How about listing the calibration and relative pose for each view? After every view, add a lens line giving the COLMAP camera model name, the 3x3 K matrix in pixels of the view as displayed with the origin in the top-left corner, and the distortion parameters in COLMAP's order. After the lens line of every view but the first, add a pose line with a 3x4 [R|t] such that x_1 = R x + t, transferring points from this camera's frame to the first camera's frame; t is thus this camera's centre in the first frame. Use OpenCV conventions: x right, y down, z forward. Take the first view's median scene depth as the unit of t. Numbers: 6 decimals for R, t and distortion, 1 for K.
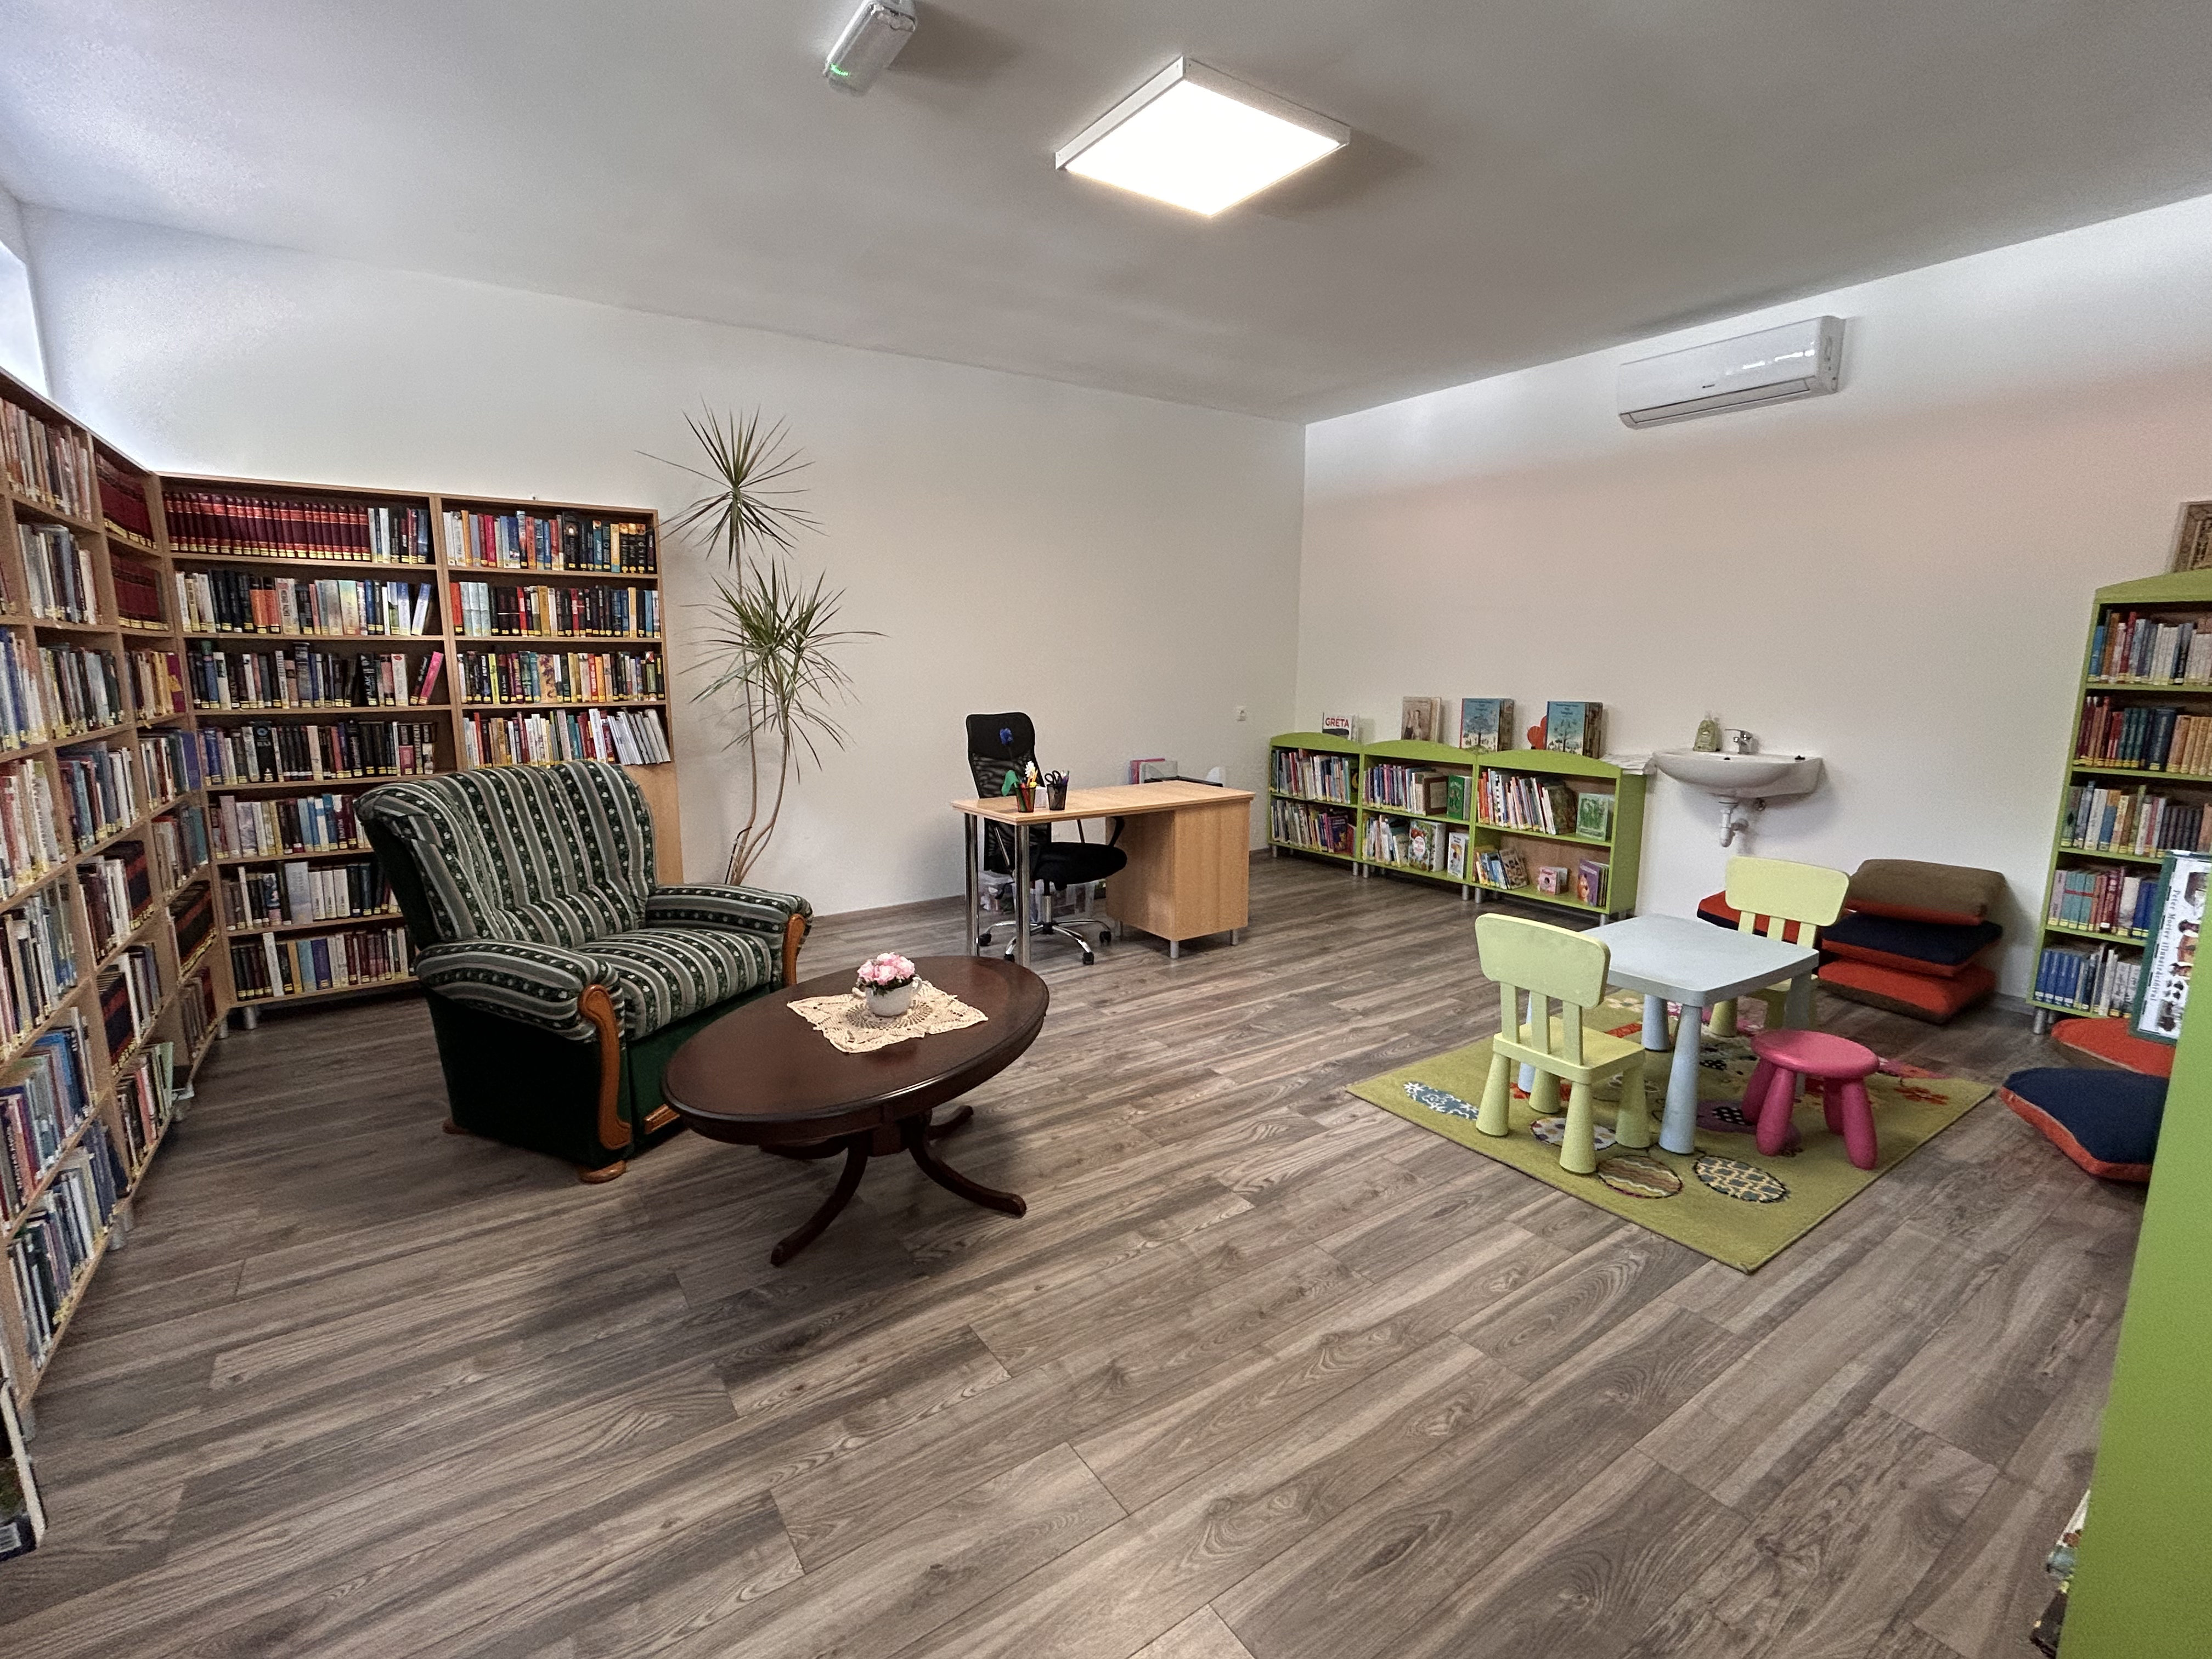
lens RADIAL K [[1002.4, 0, 1099.1], [0, 1002.4, 826.0], [0, 0, 1]] dist [-0.004078, 0.002610]
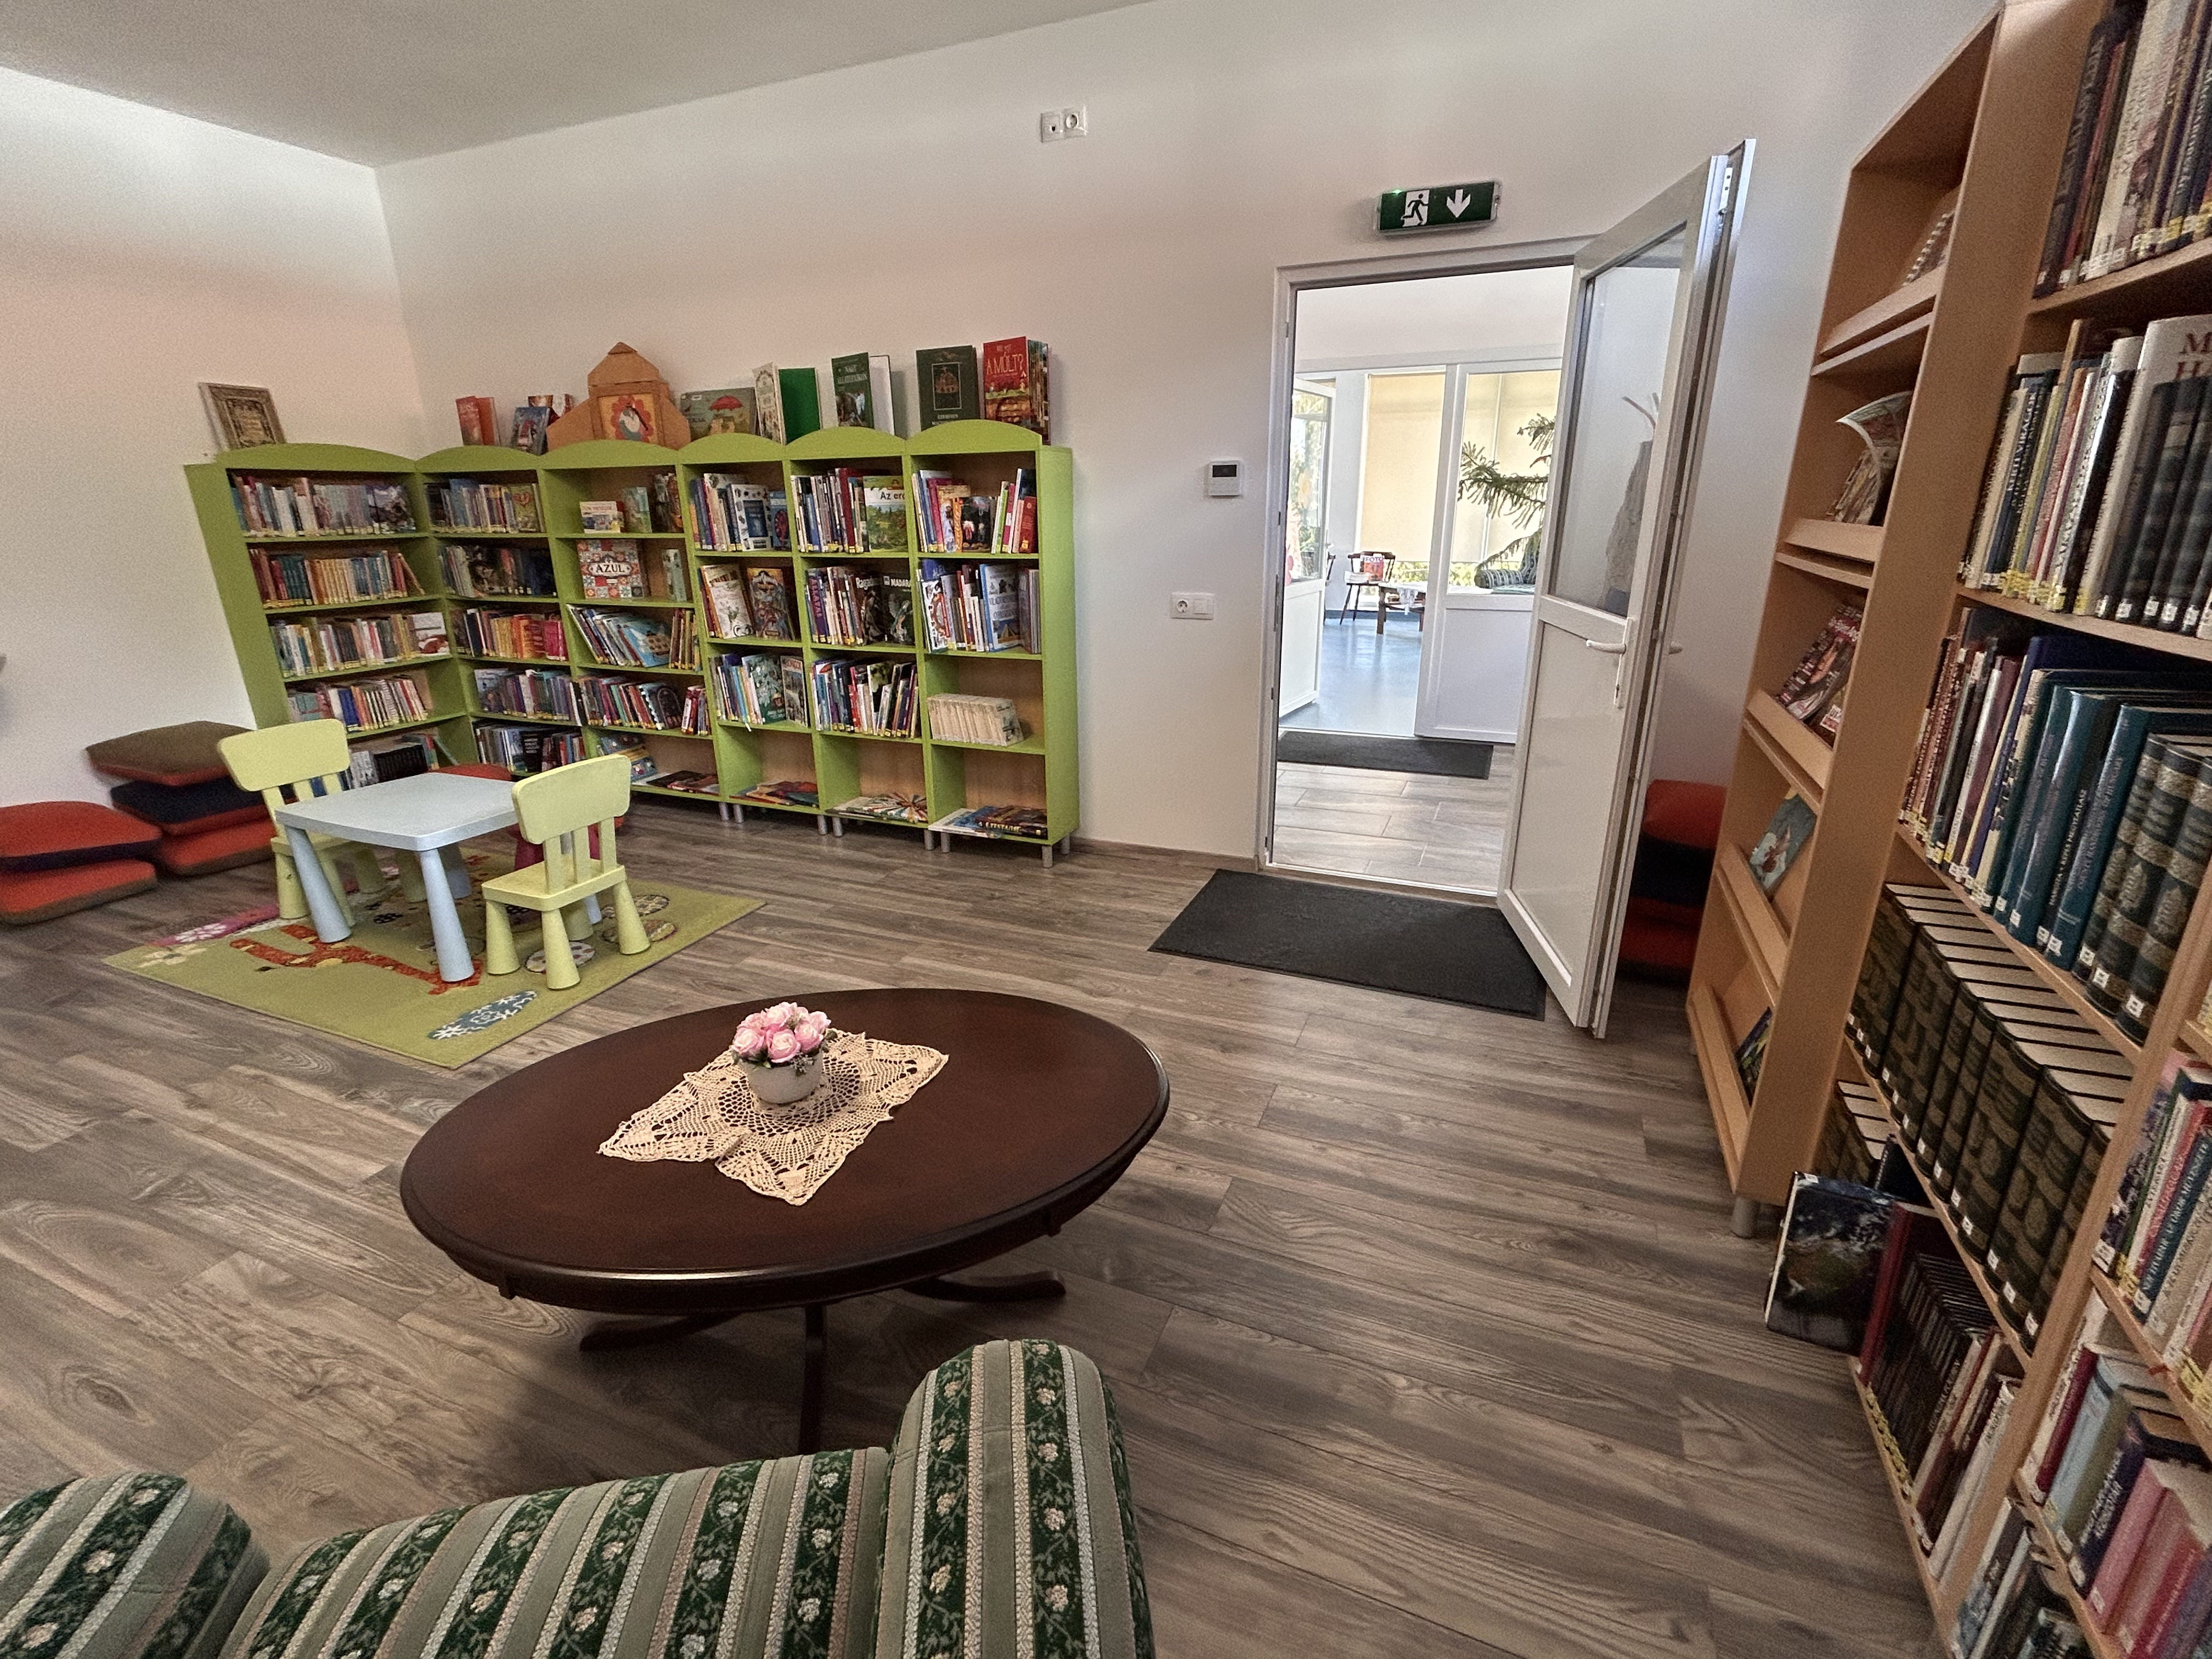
lens RADIAL K [[1002.4, 0, 1100.5], [0, 1002.4, 827.5], [0, 0, 1]] dist [-0.004078, 0.002610]
pose [[-0.537538, -0.255022, 0.803752, -0.543463], [0.155372, 0.906897, 0.391660, -0.127087], [-0.828802, 0.335413, -0.447868, 0.740075]]
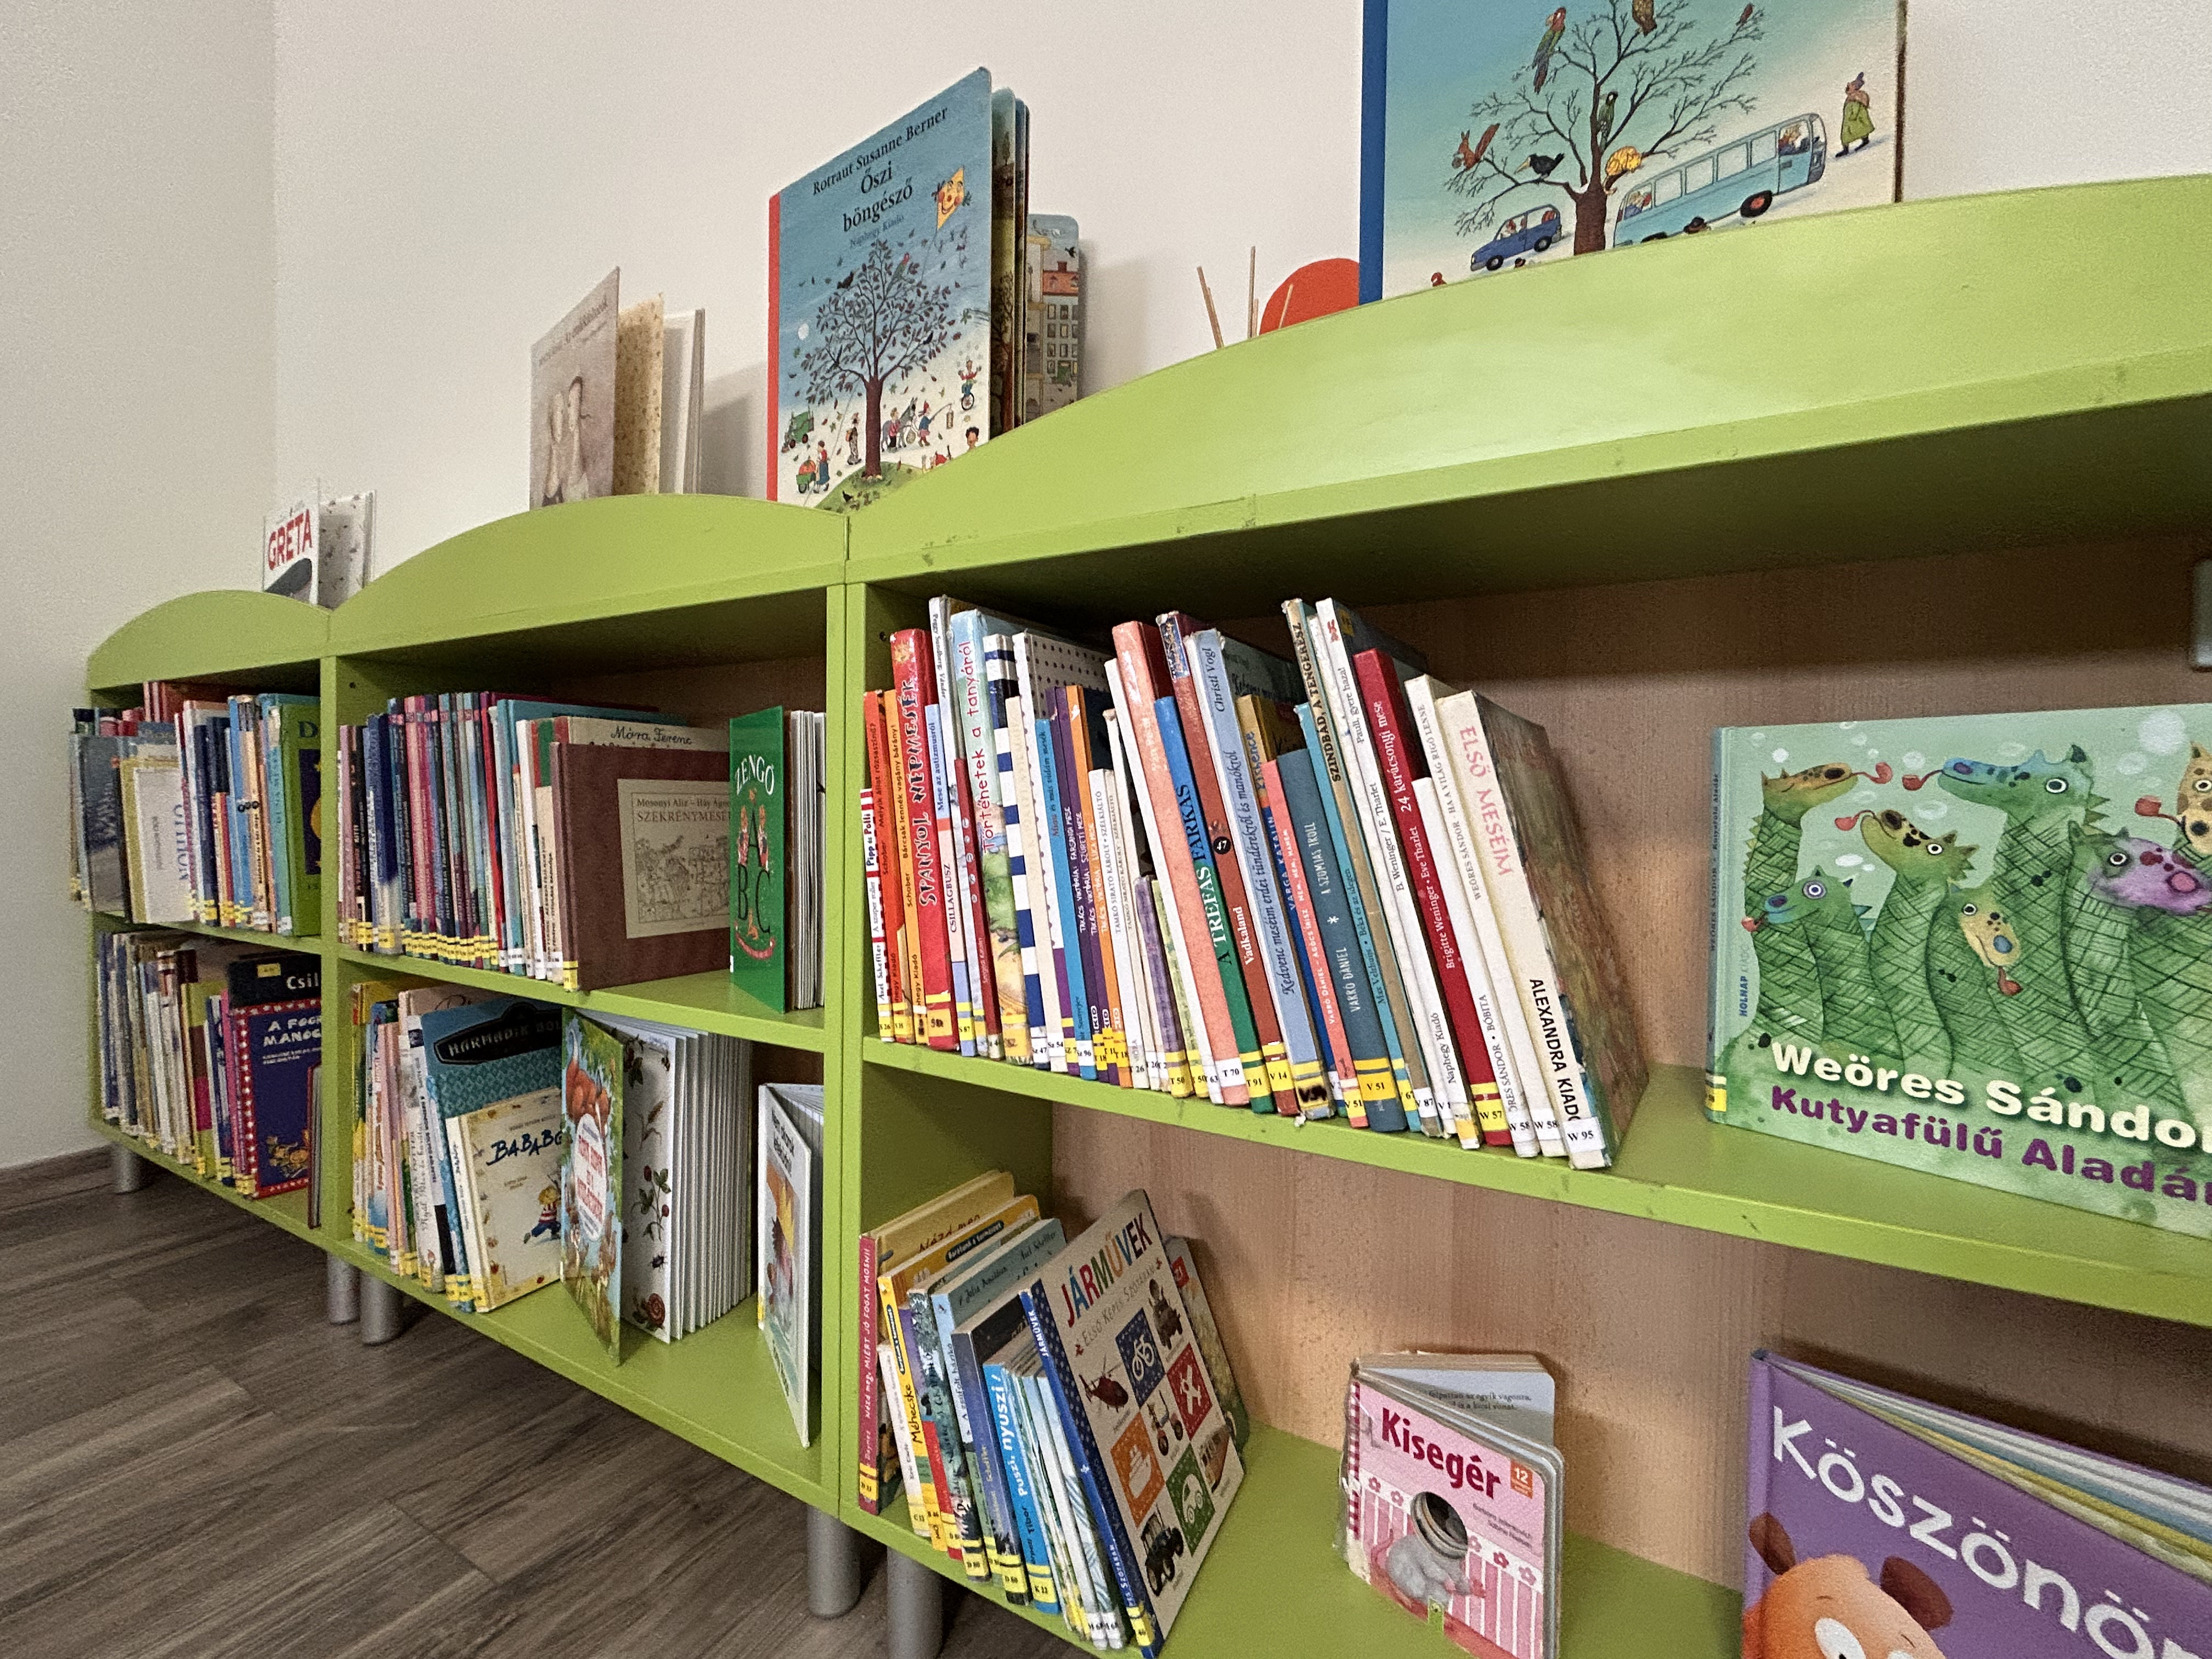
lens RADIAL K [[1002.4, 0, 1111.4], [0, 1002.4, 814.2], [0, 0, 1]] dist [-0.004078, 0.002610]
pose [[0.904786, 0.010242, 0.425742, 0.512151], [0.053776, 0.988961, -0.138075, -0.017688], [-0.422457, 0.147823, 0.894248, 1.269965]]
